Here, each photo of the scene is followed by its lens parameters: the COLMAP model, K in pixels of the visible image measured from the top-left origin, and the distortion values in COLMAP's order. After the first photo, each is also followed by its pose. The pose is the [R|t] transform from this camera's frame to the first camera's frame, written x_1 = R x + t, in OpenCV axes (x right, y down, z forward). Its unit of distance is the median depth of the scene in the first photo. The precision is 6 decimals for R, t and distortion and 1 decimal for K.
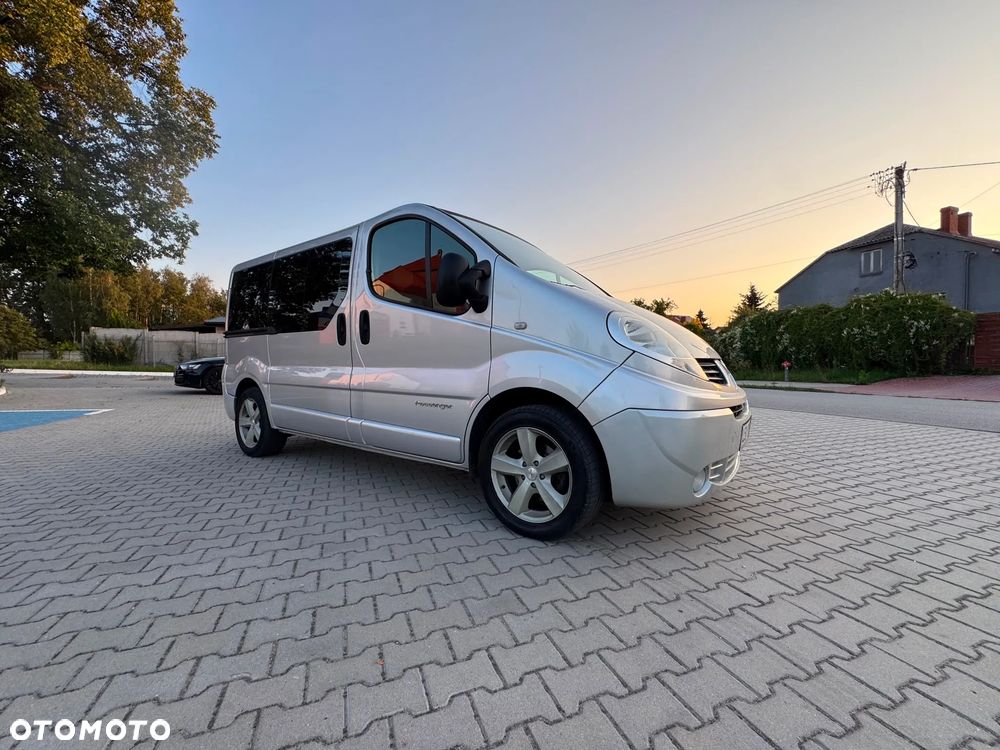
lens RADIAL K [[401.8, 0, 500.0], [0, 401.8, 375.0], [0, 0, 1]] dist [-0.003016, 0.000150]
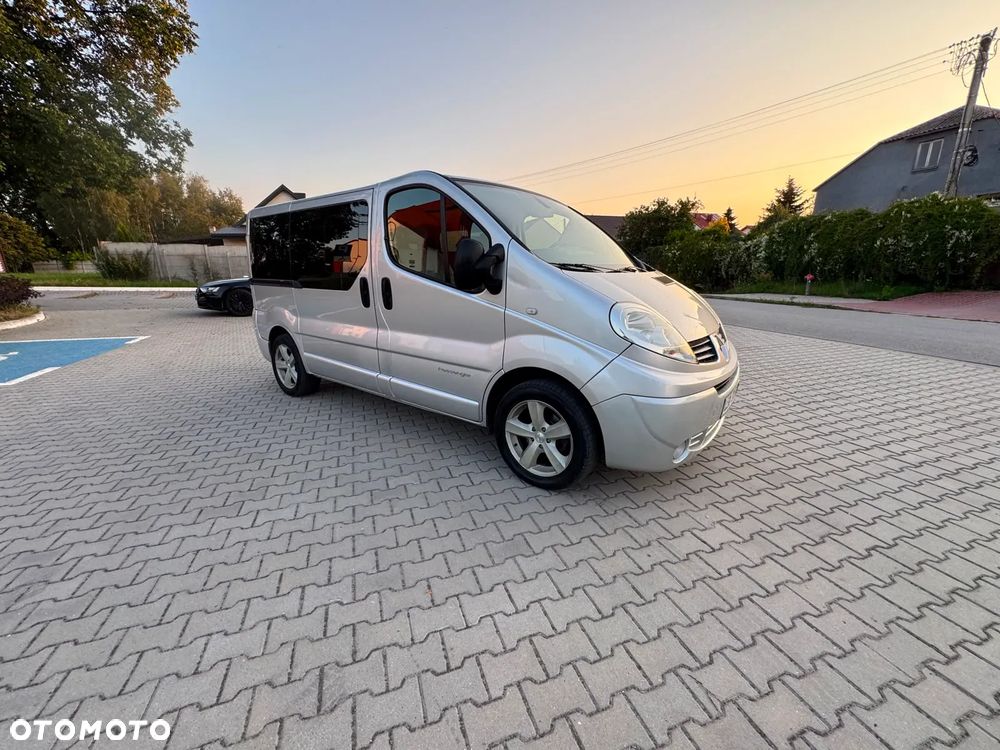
lens RADIAL K [[401.8, 0, 500.0], [0, 401.8, 375.0], [0, 0, 1]] dist [-0.003016, 0.000150]
pose [[0.999522, 0.000870, -0.030900, -0.001698], [0.006391, 0.972195, 0.234086, -0.187343], [0.030245, -0.234172, 0.971725, -0.101530]]
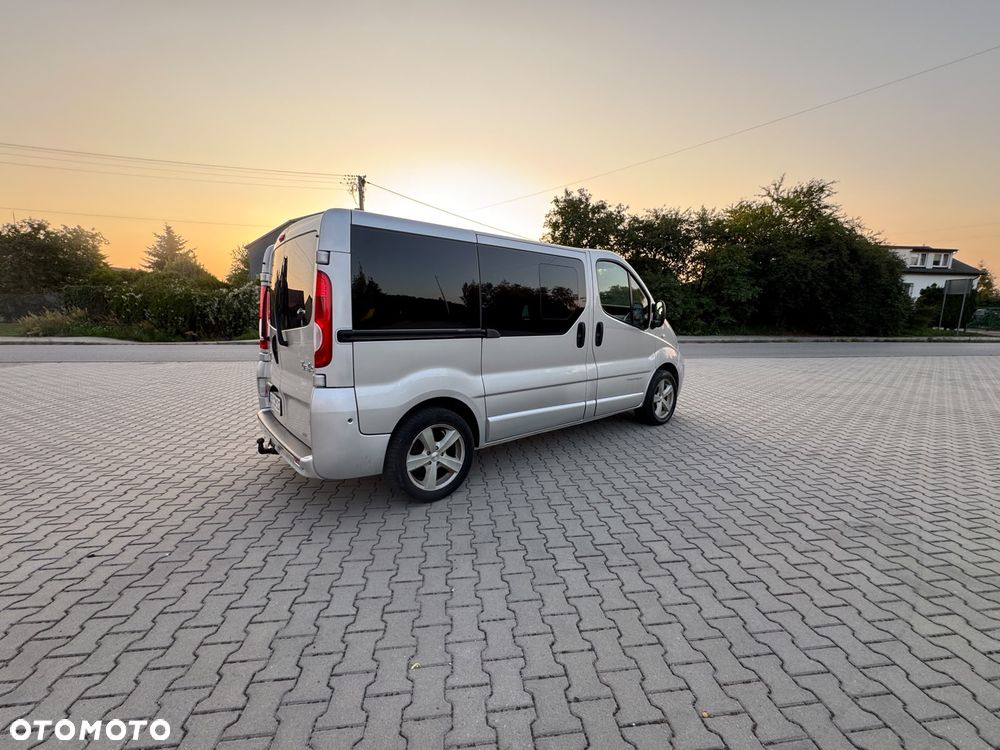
lens RADIAL K [[401.8, 0, 500.0], [0, 401.8, 375.0], [0, 0, 1]] dist [-0.003016, 0.000150]
pose [[0.249145, -0.144951, 0.957557, -2.123356], [0.018876, 0.989275, 0.144841, -0.222930], [-0.968282, -0.018011, 0.249209, 1.175086]]
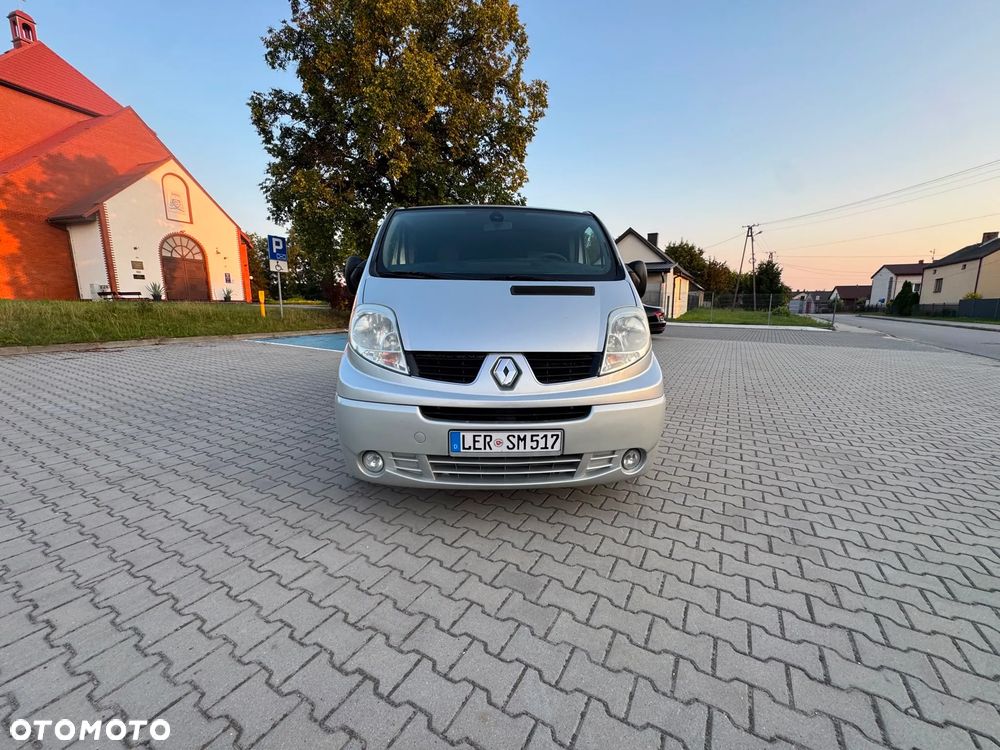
lens RADIAL K [[401.8, 0, 500.0], [0, 401.8, 375.0], [0, 0, 1]] dist [-0.003016, 0.000150]
pose [[0.622823, 0.143857, -0.769024, 1.198081], [-0.029953, 0.986614, 0.160301, -0.128242], [0.781790, -0.076805, 0.618794, 0.476655]]
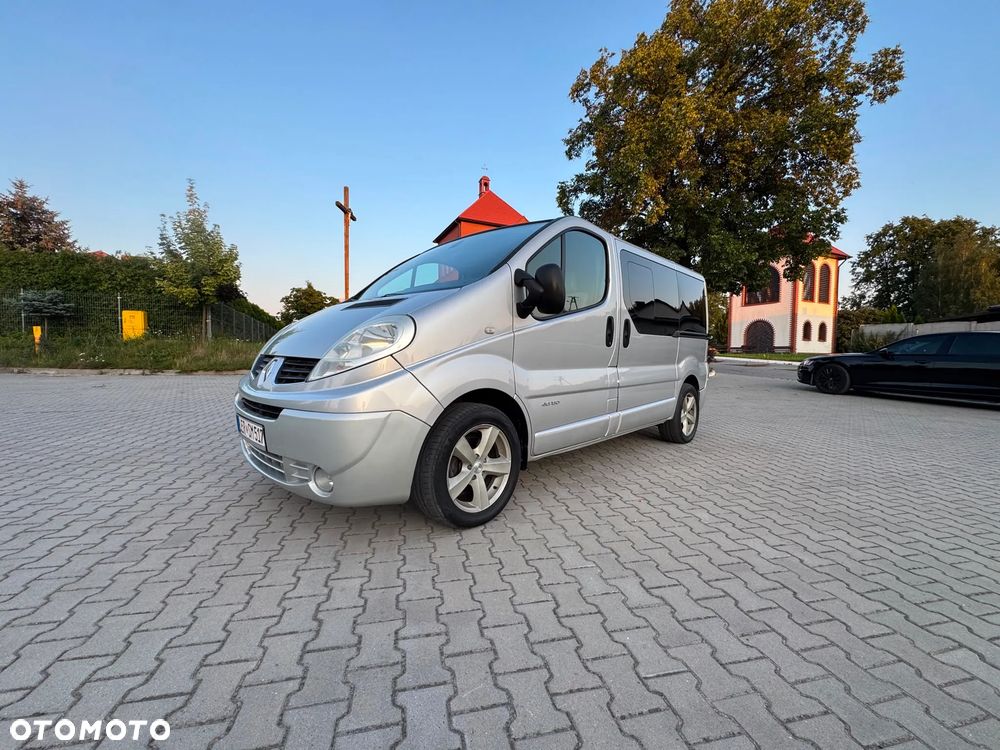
lens RADIAL K [[401.8, 0, 500.0], [0, 401.8, 375.0], [0, 0, 1]] dist [-0.003016, 0.000150]
pose [[-0.147392, 0.057347, -0.987414, 1.443181], [-0.046790, 0.996796, 0.064876, -0.083309], [0.987971, 0.055763, -0.144236, 1.693511]]
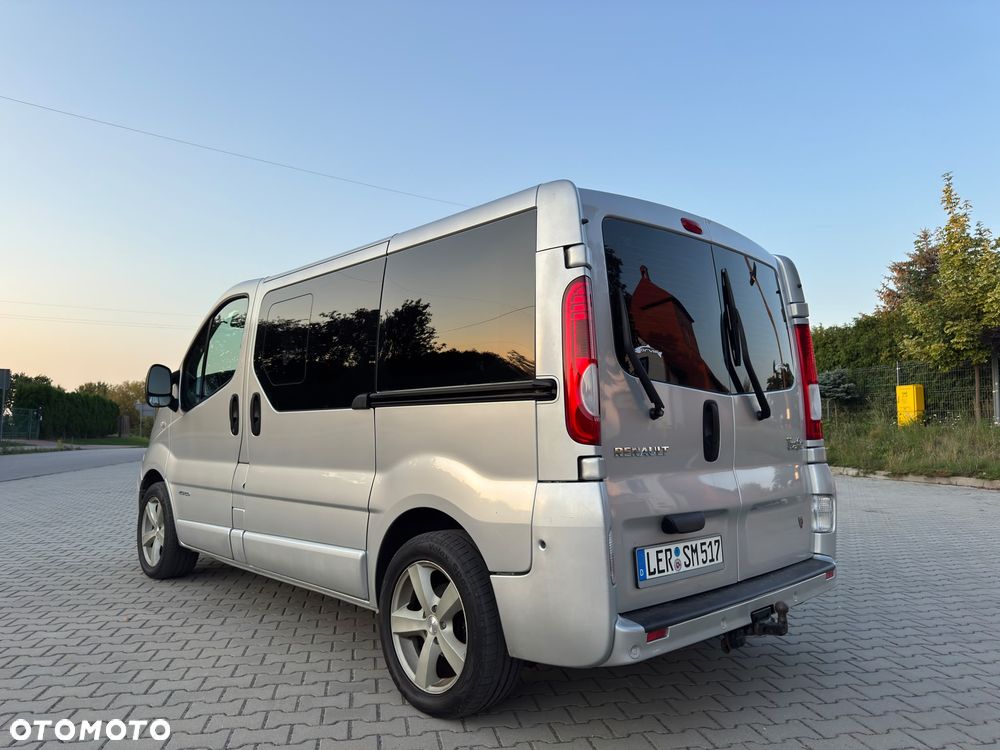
lens RADIAL K [[700.7, 0, 495.2], [0, 700.7, 377.5], [0, 0, 1]] dist [0.089949, -0.109867]
pose [[-0.980693, 0.012118, 0.195178, -0.908446], [0.003811, 0.999073, -0.042883, -0.170310], [-0.195516, -0.041312, -0.979830, 3.451208]]
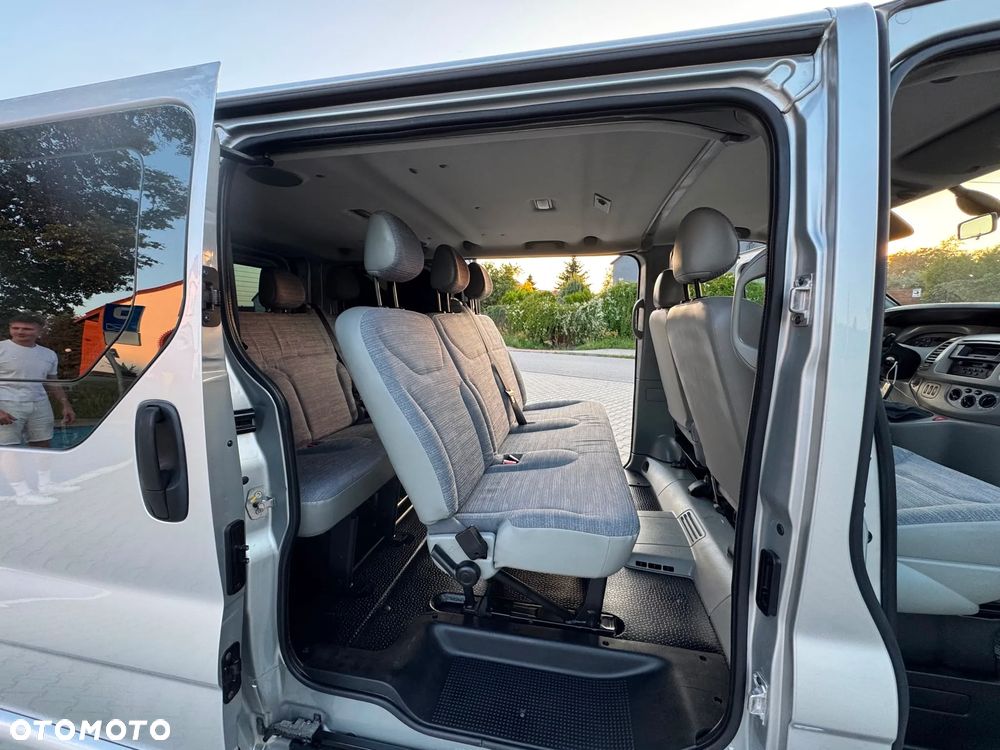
lens RADIAL K [[401.8, 0, 500.0], [0, 401.8, 375.0], [0, 0, 1]] dist [-0.003016, 0.000150]
pose [[0.909486, -0.058024, 0.411665, -0.803554], [0.015510, 0.994259, 0.105874, -0.255332], [-0.415444, -0.089906, 0.905165, 1.039554]]
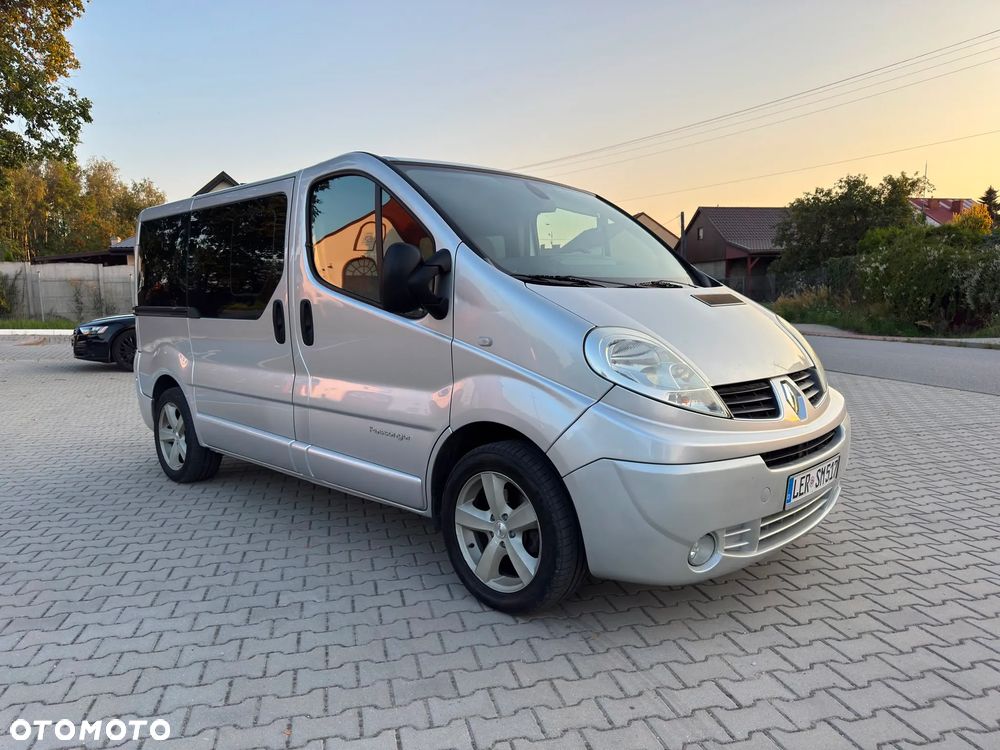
lens RADIAL K [[711.6, 0, 495.5], [0, 711.6, 380.8], [0, 0, 1]] dist [0.011375, -0.008527]
pose [[0.989117, 0.001641, -0.147121, 0.235002], [0.011702, 0.995893, 0.089782, -0.148738], [0.146664, -0.090526, 0.985035, -0.289745]]
